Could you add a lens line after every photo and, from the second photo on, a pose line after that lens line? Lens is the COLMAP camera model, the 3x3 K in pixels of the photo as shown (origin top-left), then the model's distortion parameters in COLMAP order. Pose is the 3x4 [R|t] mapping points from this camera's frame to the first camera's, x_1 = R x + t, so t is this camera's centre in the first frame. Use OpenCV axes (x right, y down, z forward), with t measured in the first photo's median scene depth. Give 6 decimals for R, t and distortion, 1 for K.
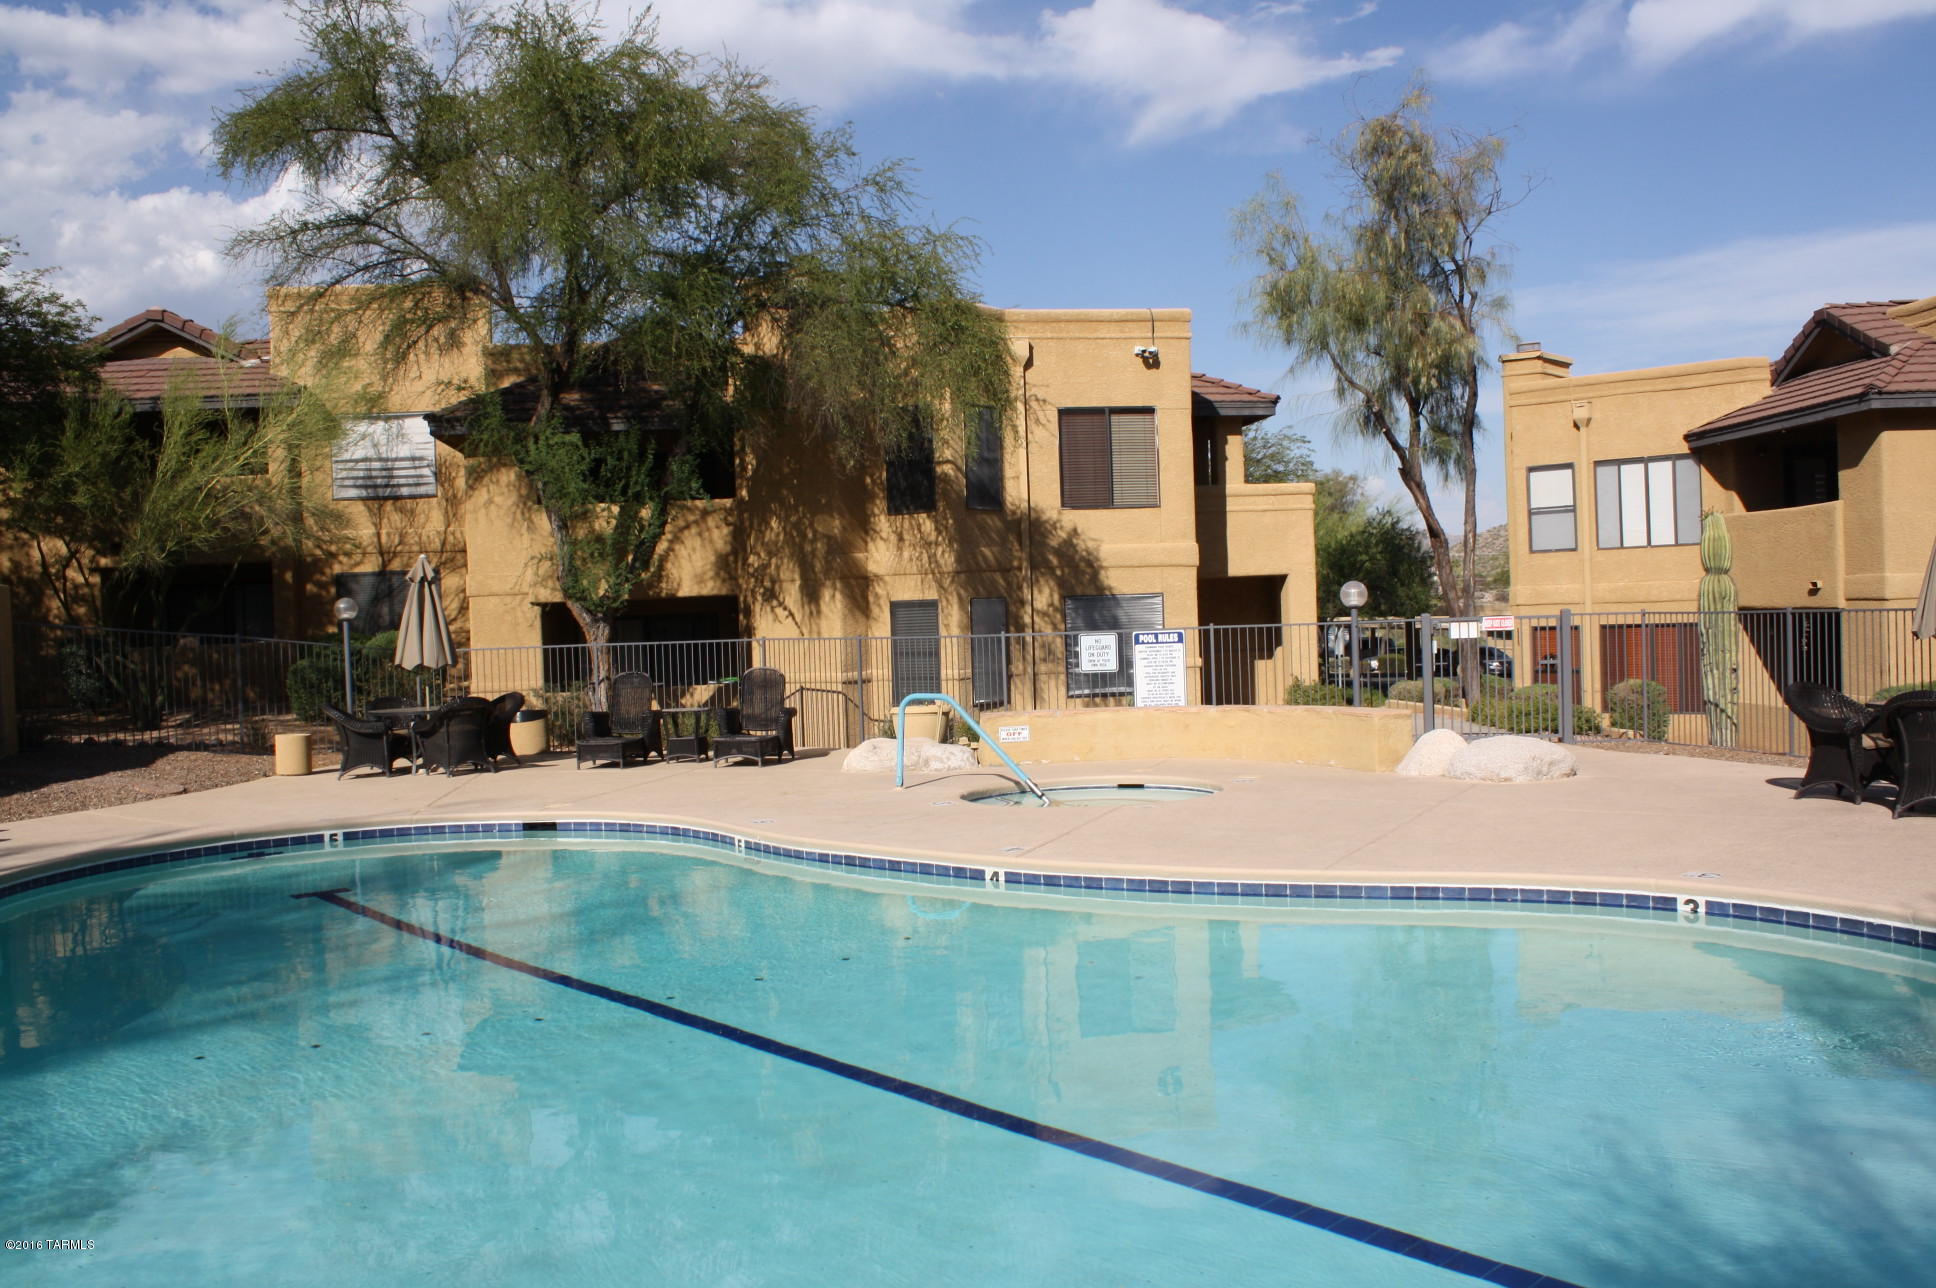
lens RADIAL K [[1622.3, 0, 976.0], [0, 1622.3, 655.0], [0, 0, 1]] dist [-0.170011, 0.150639]
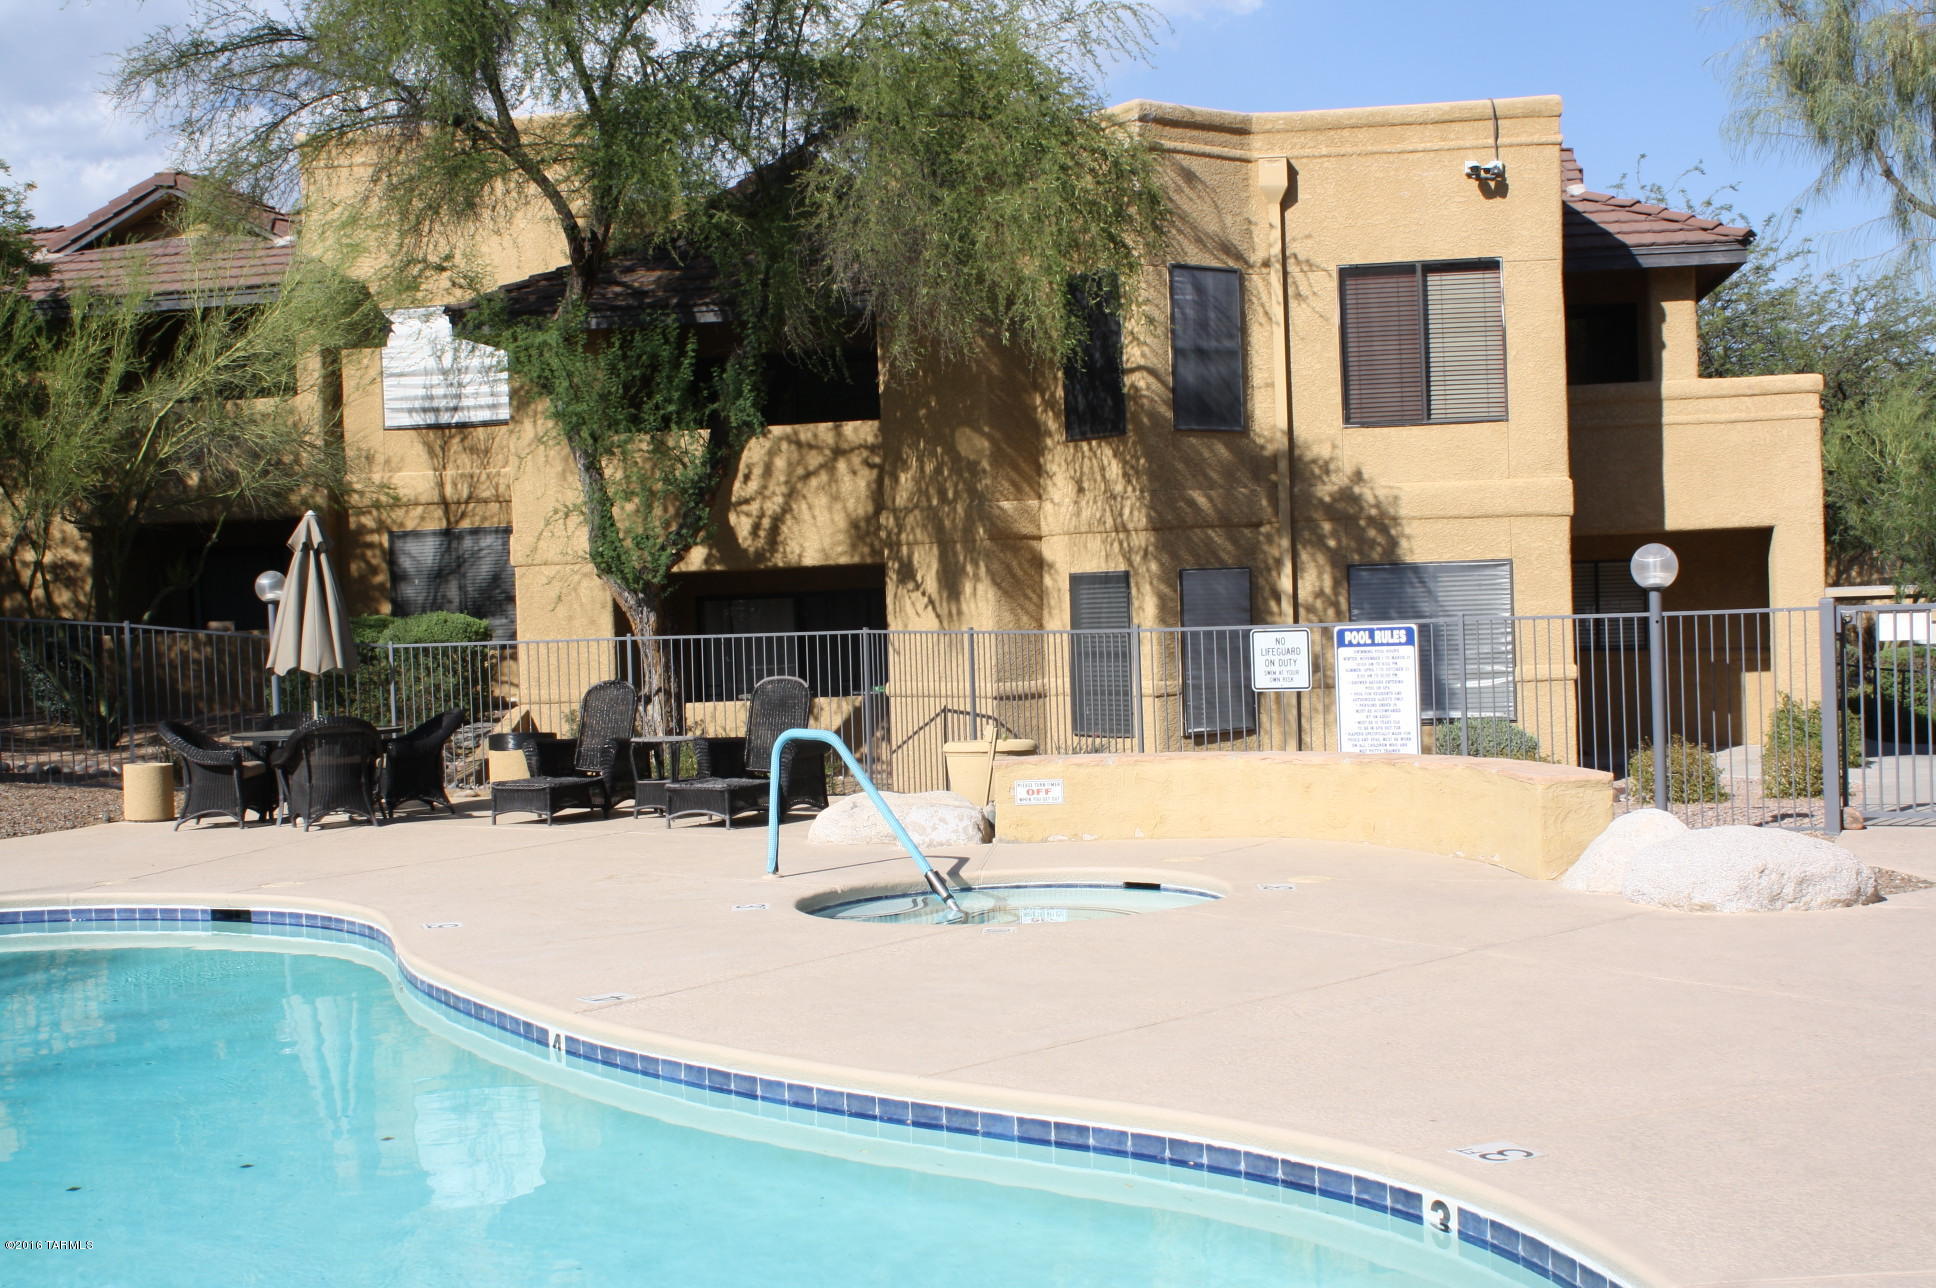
lens RADIAL K [[2338.4, 0, 968.0], [0, 2338.4, 644.0], [0, 0, 1]] dist [-0.019031, -0.292269]
pose [[0.953716, 0.007400, -0.300618, 0.187921], [-0.006448, 0.999971, 0.004161, -0.008536], [0.300640, -0.002030, 0.953735, 0.087420]]
